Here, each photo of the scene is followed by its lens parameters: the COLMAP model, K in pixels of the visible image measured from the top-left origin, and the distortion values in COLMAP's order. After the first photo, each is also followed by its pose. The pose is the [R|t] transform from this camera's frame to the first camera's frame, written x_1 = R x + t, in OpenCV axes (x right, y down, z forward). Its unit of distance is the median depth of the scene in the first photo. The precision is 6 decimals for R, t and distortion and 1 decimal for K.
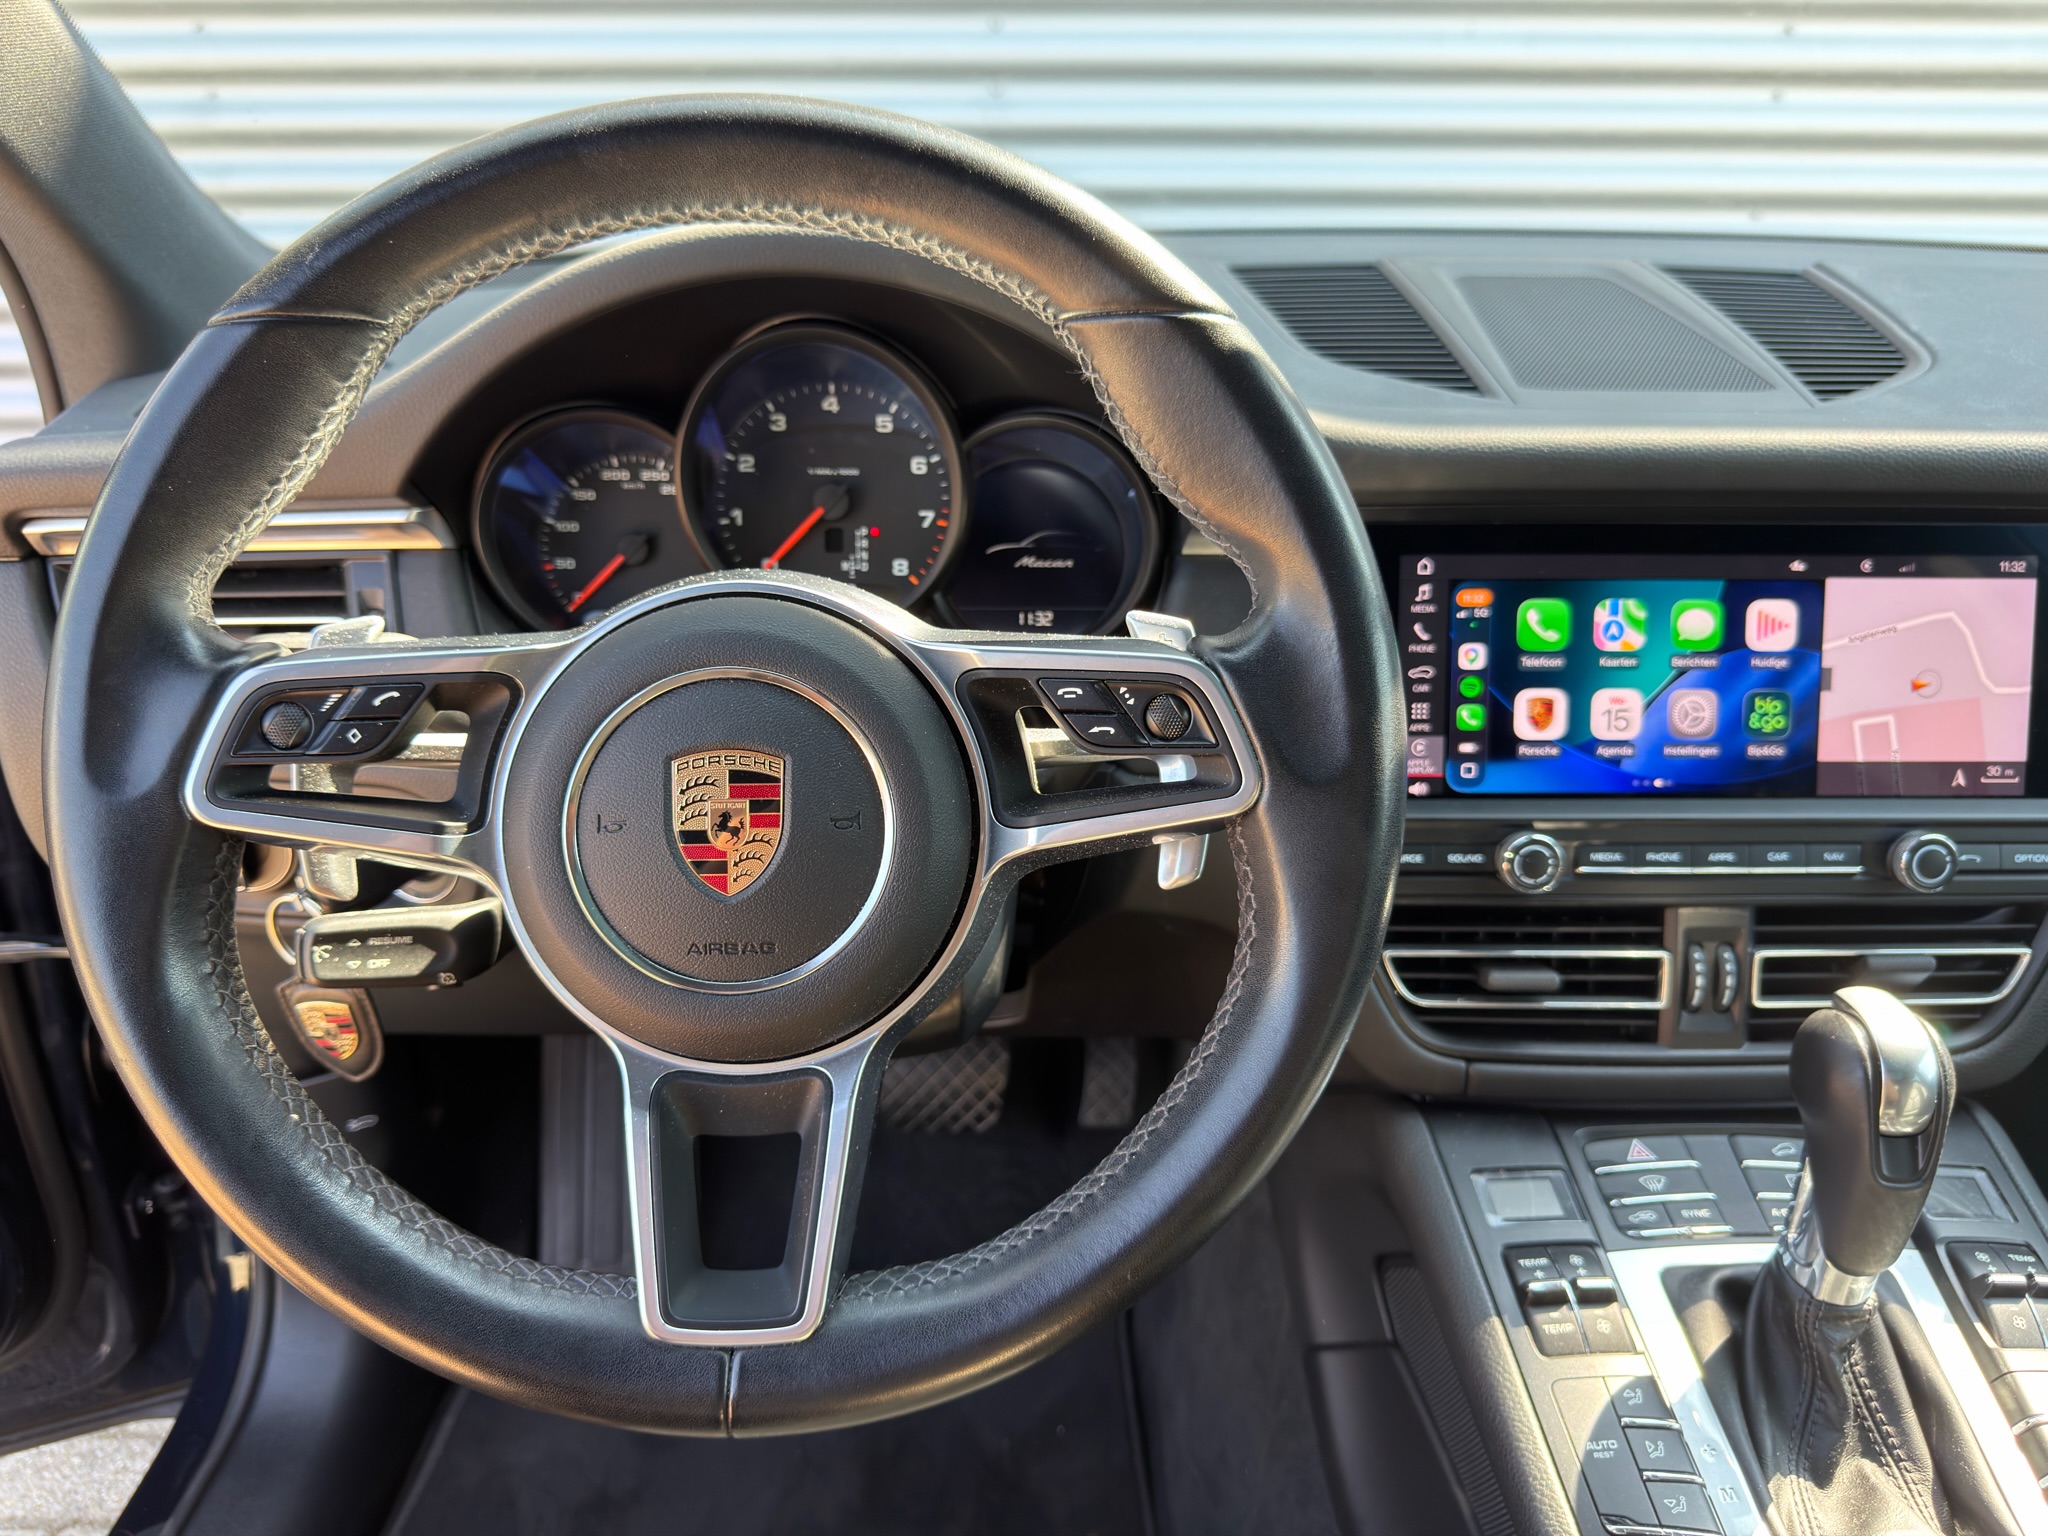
lens RADIAL K [[1476.2, 0, 1033.9], [0, 1476.2, 776.1], [0, 0, 1]] dist [0.050454, -0.092456]
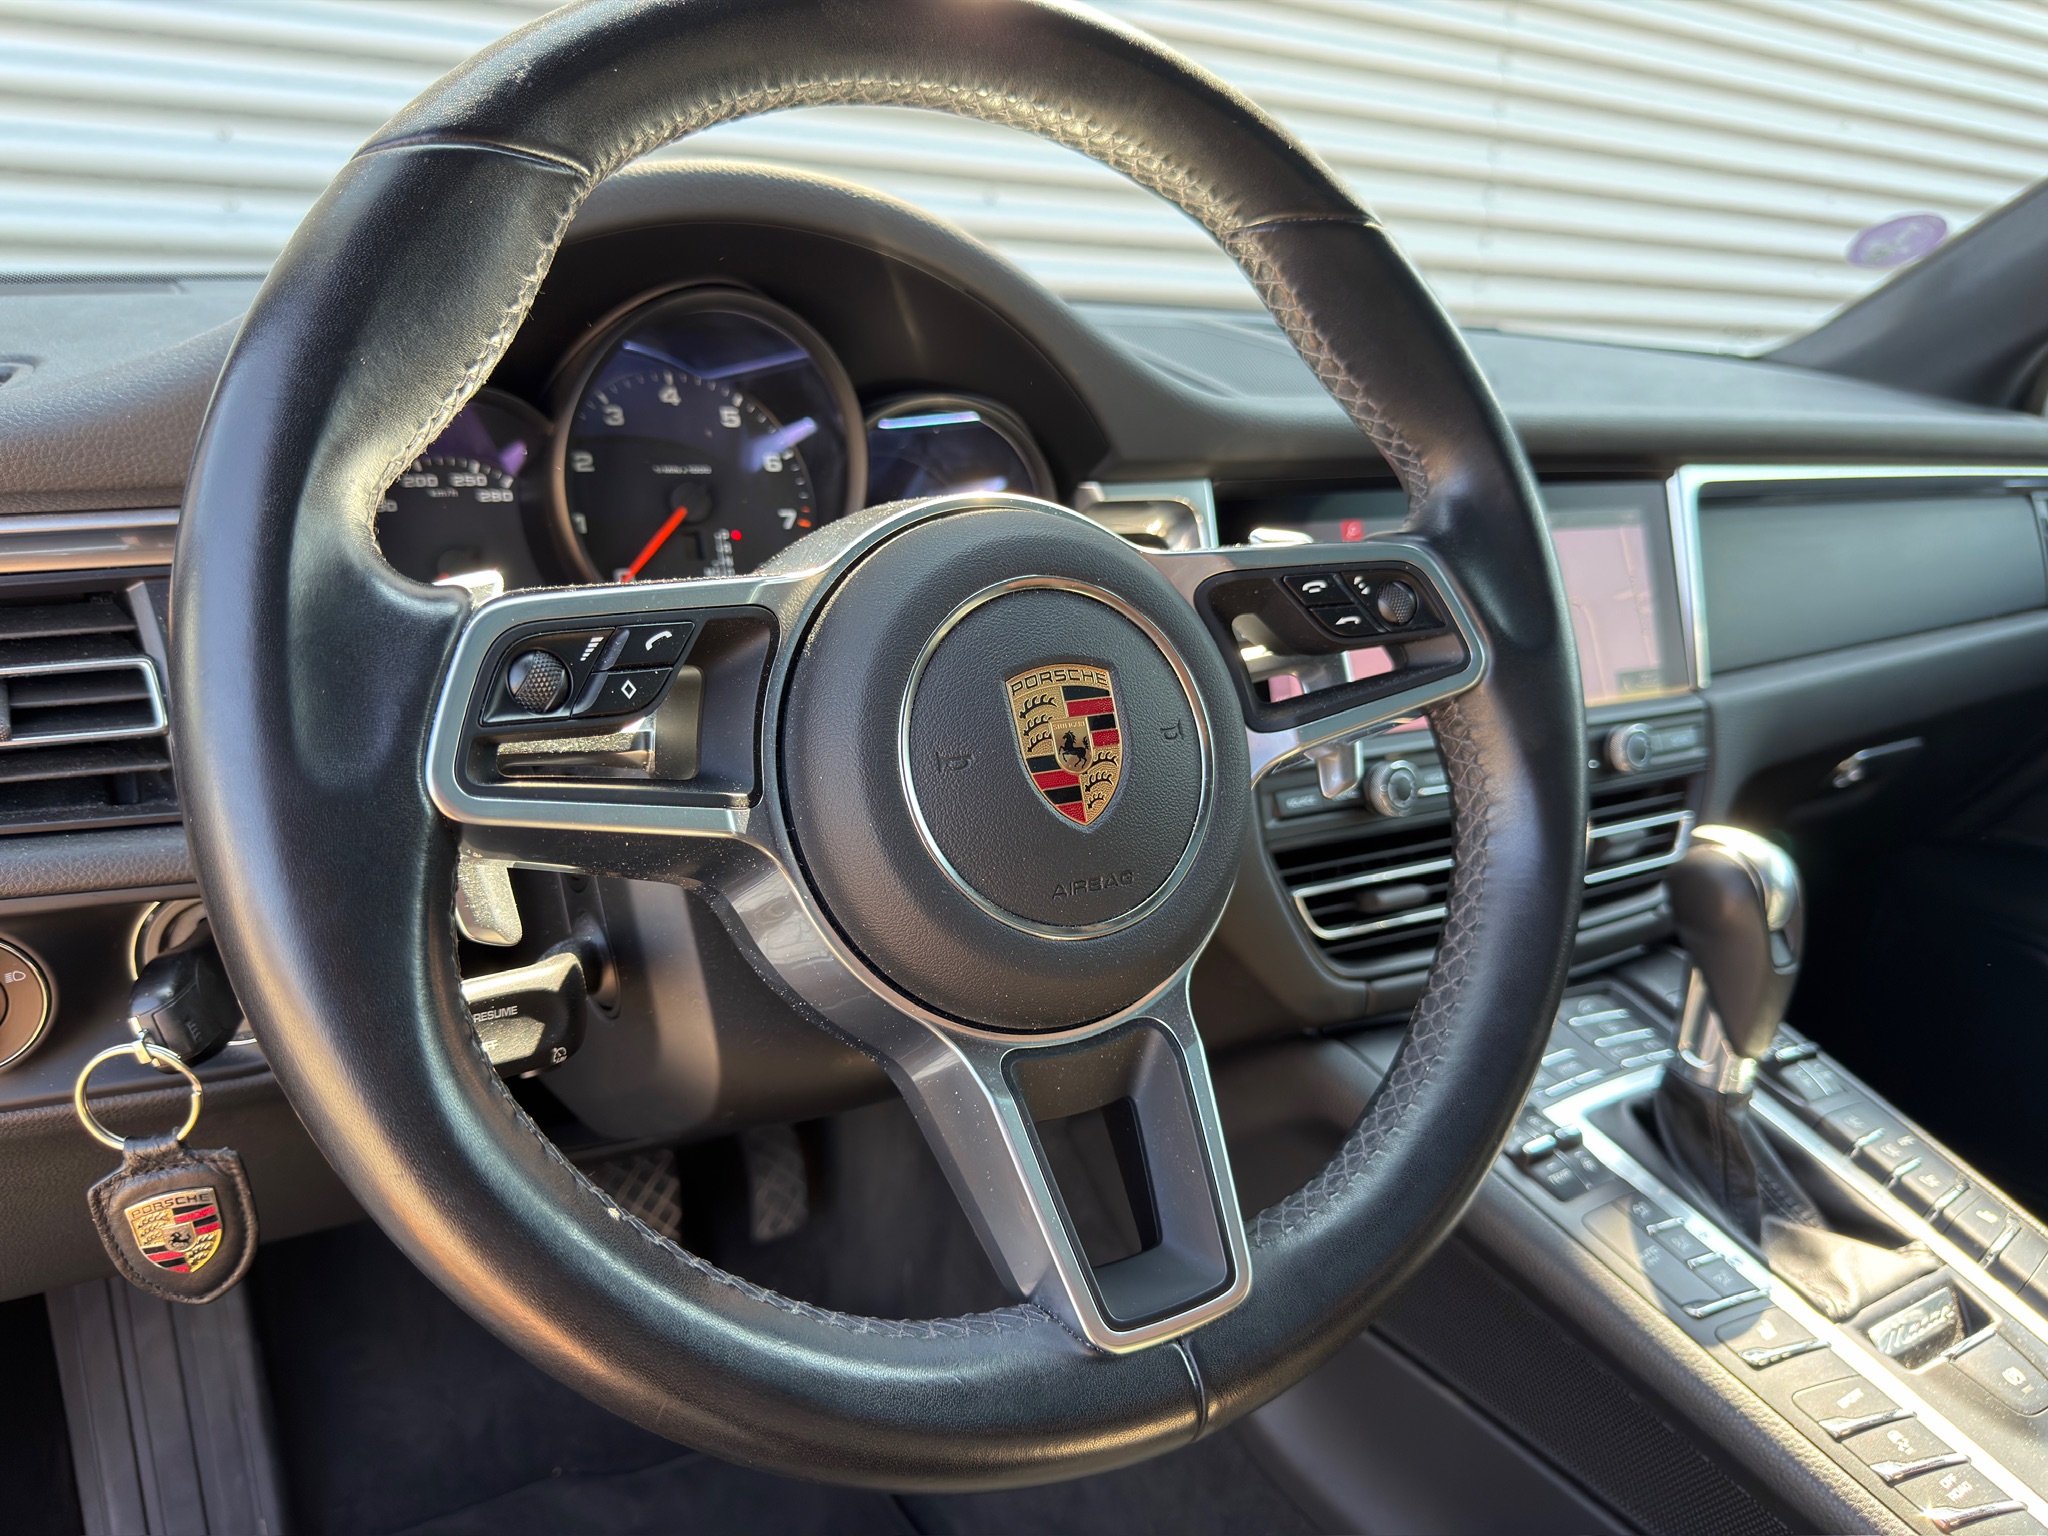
lens RADIAL K [[1476.2, 0, 1033.9], [0, 1476.2, 776.1], [0, 0, 1]] dist [0.050454, -0.092456]
pose [[0.860112, -0.119198, 0.495983, -0.445539], [0.168273, 0.984189, -0.055285, 0.063687], [-0.481551, 0.131011, 0.866571, 0.162358]]
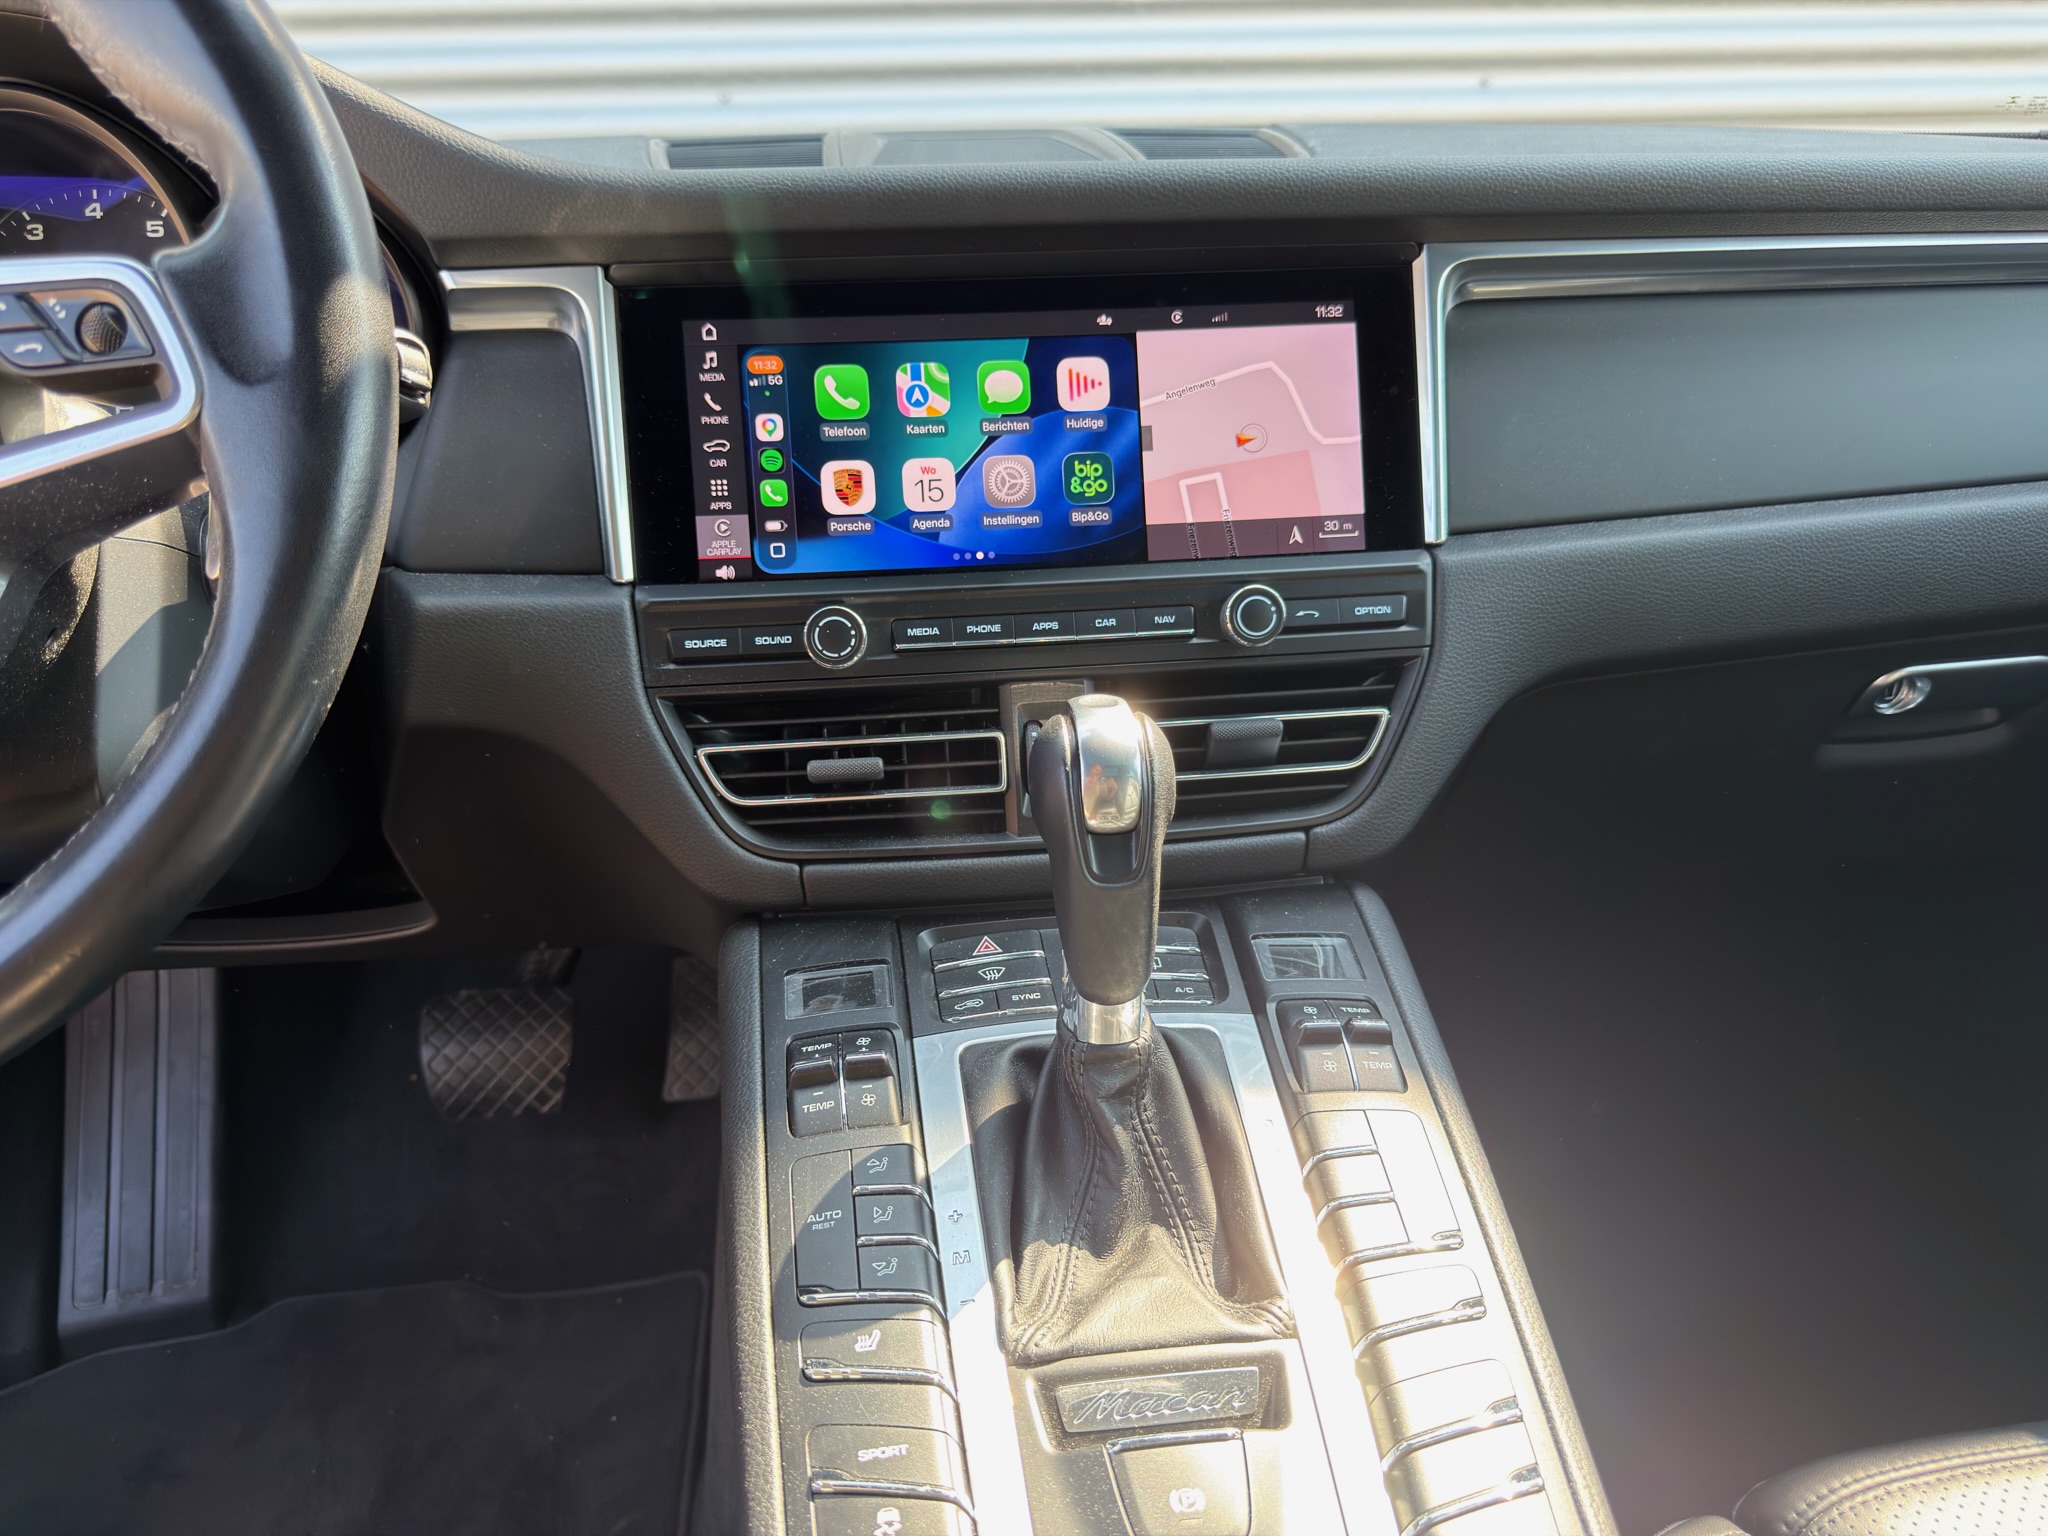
lens RADIAL K [[1462.9, 0, 1024.0], [0, 1462.9, 768.0], [0, 0, 1]] dist [0.170131, -0.387229]
pose [[0.995597, -0.060214, 0.071834, 0.375477], [0.065950, 0.994582, -0.080355, 0.219144], [-0.066606, 0.084739, 0.994174, 0.076382]]
